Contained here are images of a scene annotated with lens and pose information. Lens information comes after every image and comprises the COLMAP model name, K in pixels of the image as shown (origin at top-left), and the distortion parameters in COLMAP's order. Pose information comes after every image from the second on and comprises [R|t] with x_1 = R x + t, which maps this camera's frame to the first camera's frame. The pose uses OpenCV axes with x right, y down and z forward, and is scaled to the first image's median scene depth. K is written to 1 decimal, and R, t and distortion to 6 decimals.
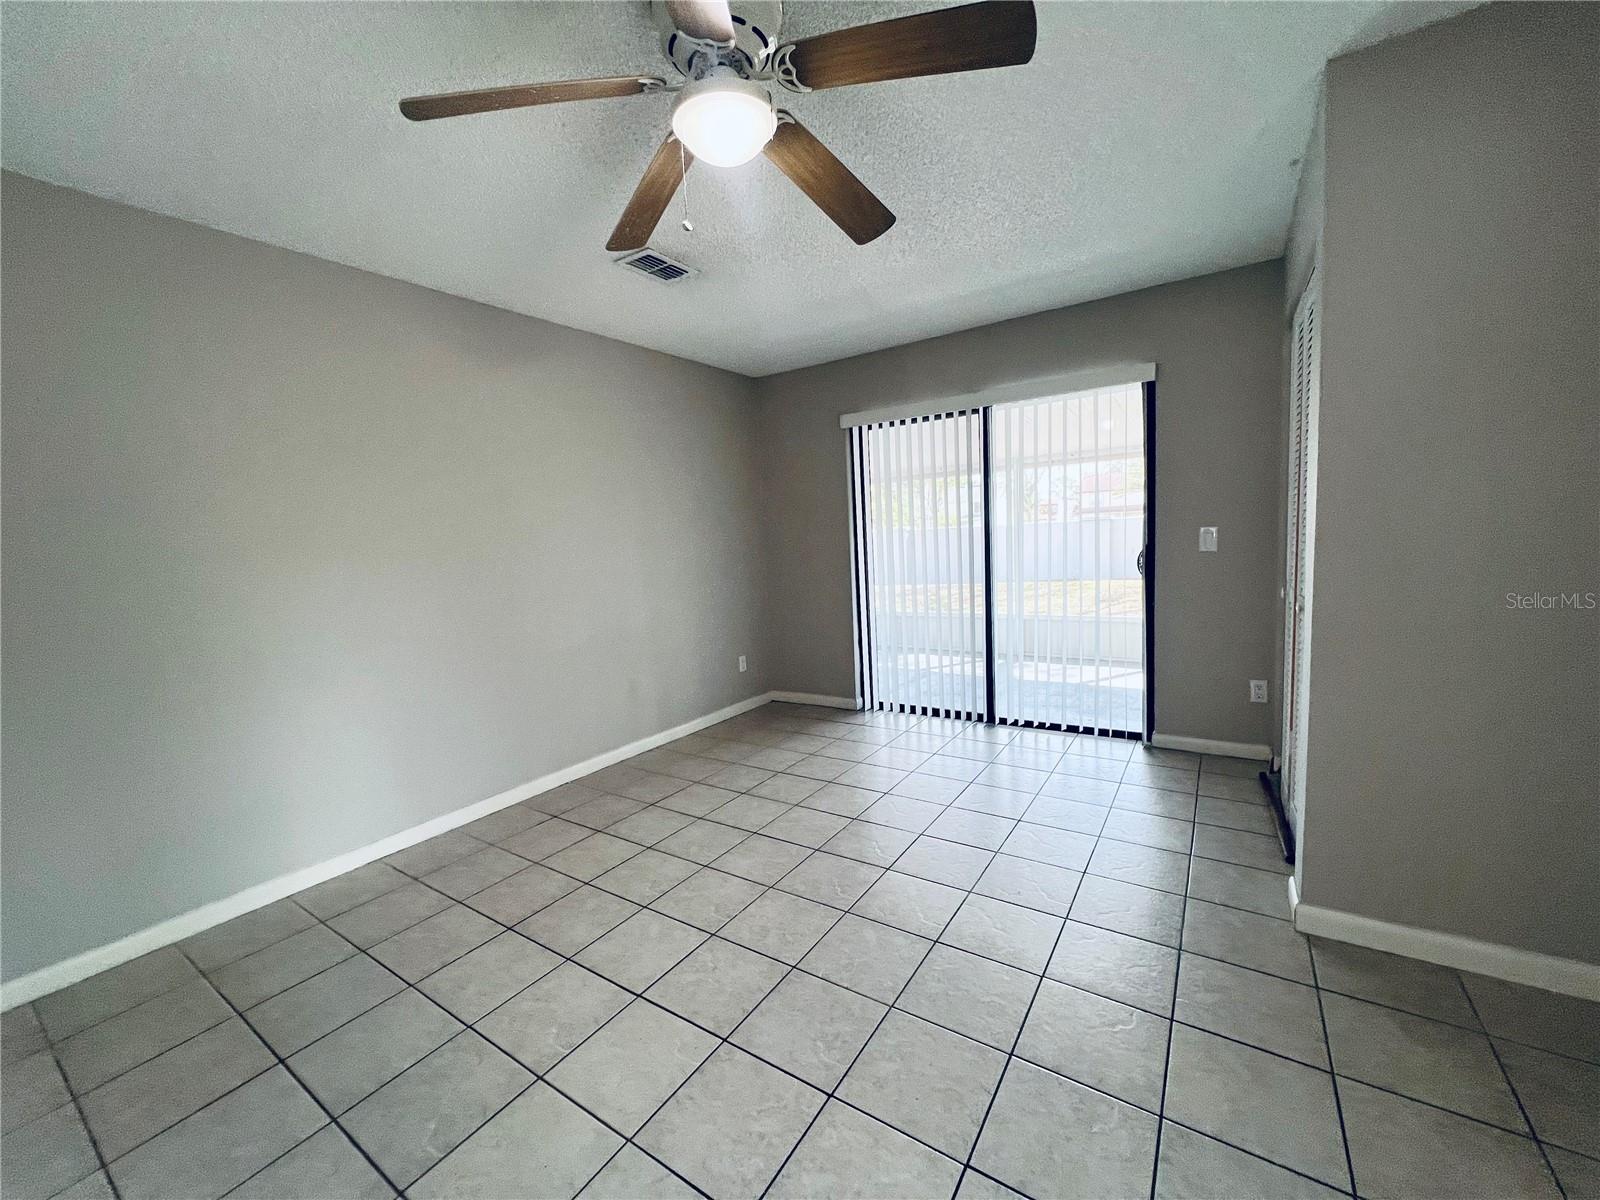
lens RADIAL K [[640.7, 0, 794.8], [0, 640.7, 598.6], [0, 0, 1]] dist [0.003205, 0.000176]
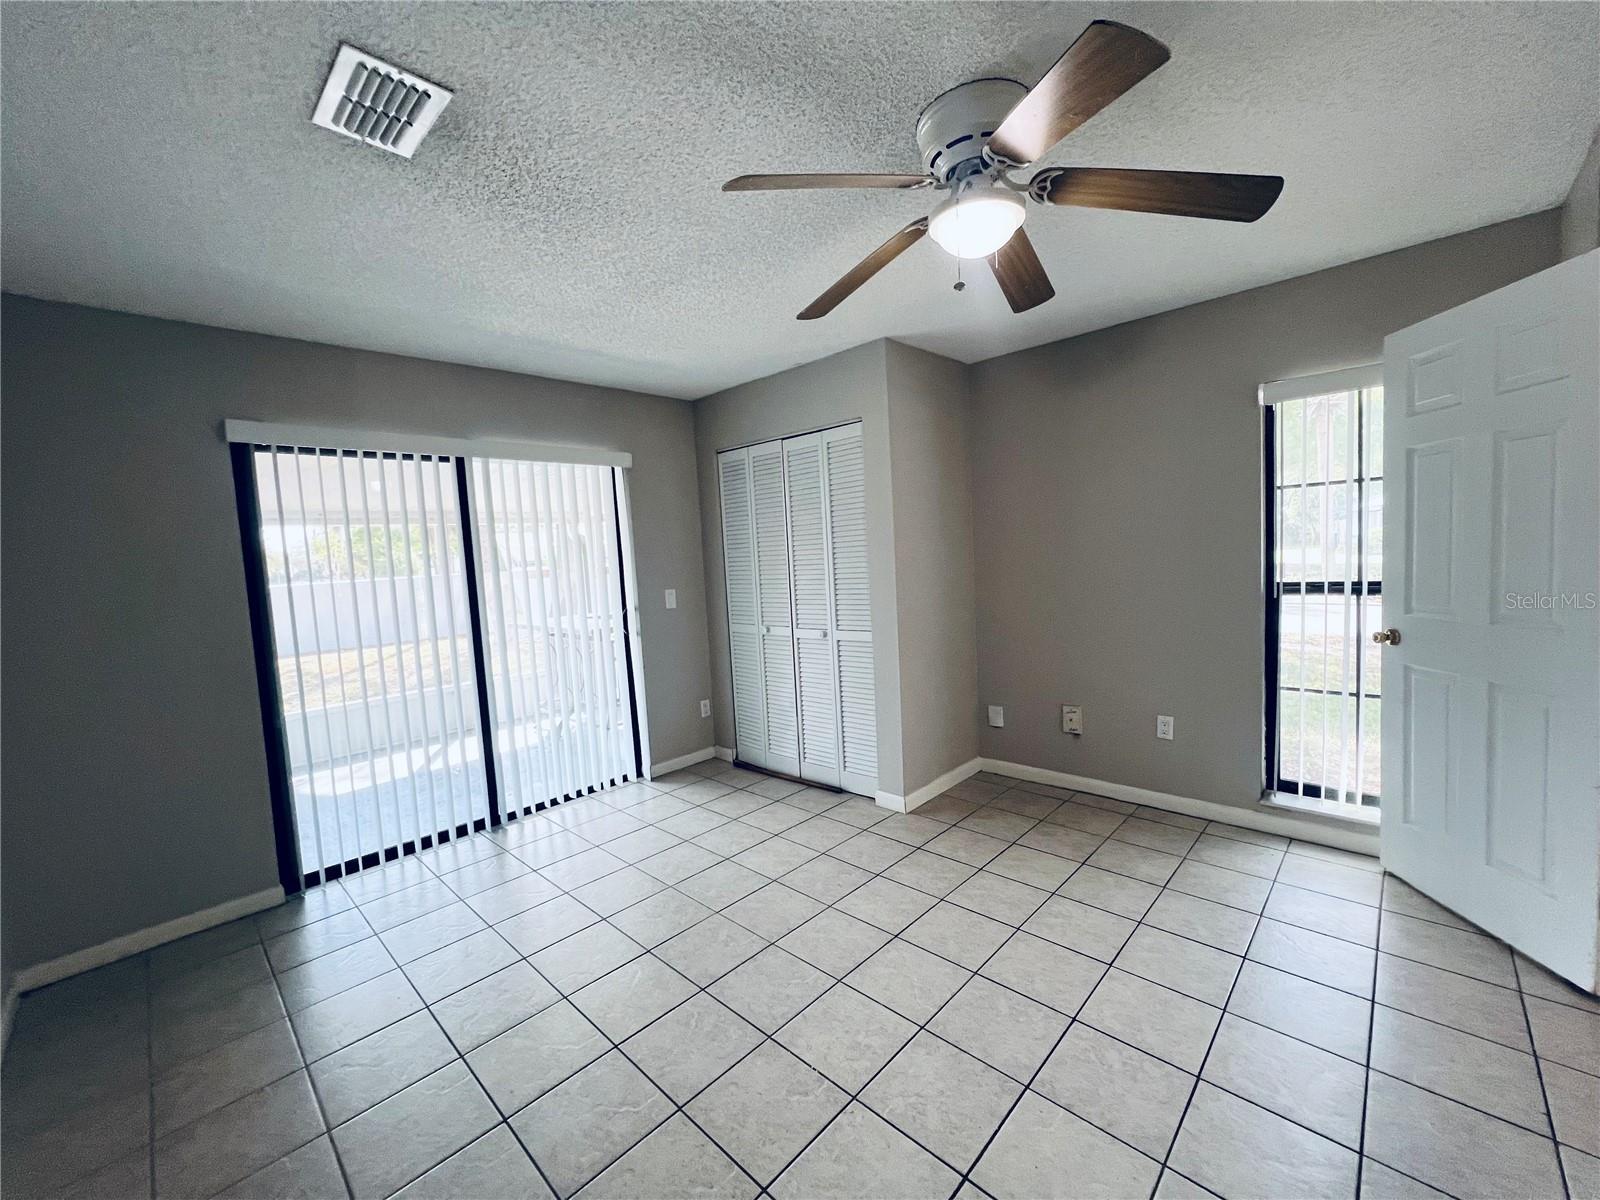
lens RADIAL K [[640.7, 0, 794.5], [0, 640.7, 603.6], [0, 0, 1]] dist [0.003205, 0.000176]
pose [[0.183228, -0.036004, 0.982411, -0.465640], [0.142481, 0.989750, 0.009699, -0.050605], [-0.972691, 0.138197, 0.186480, 0.434518]]
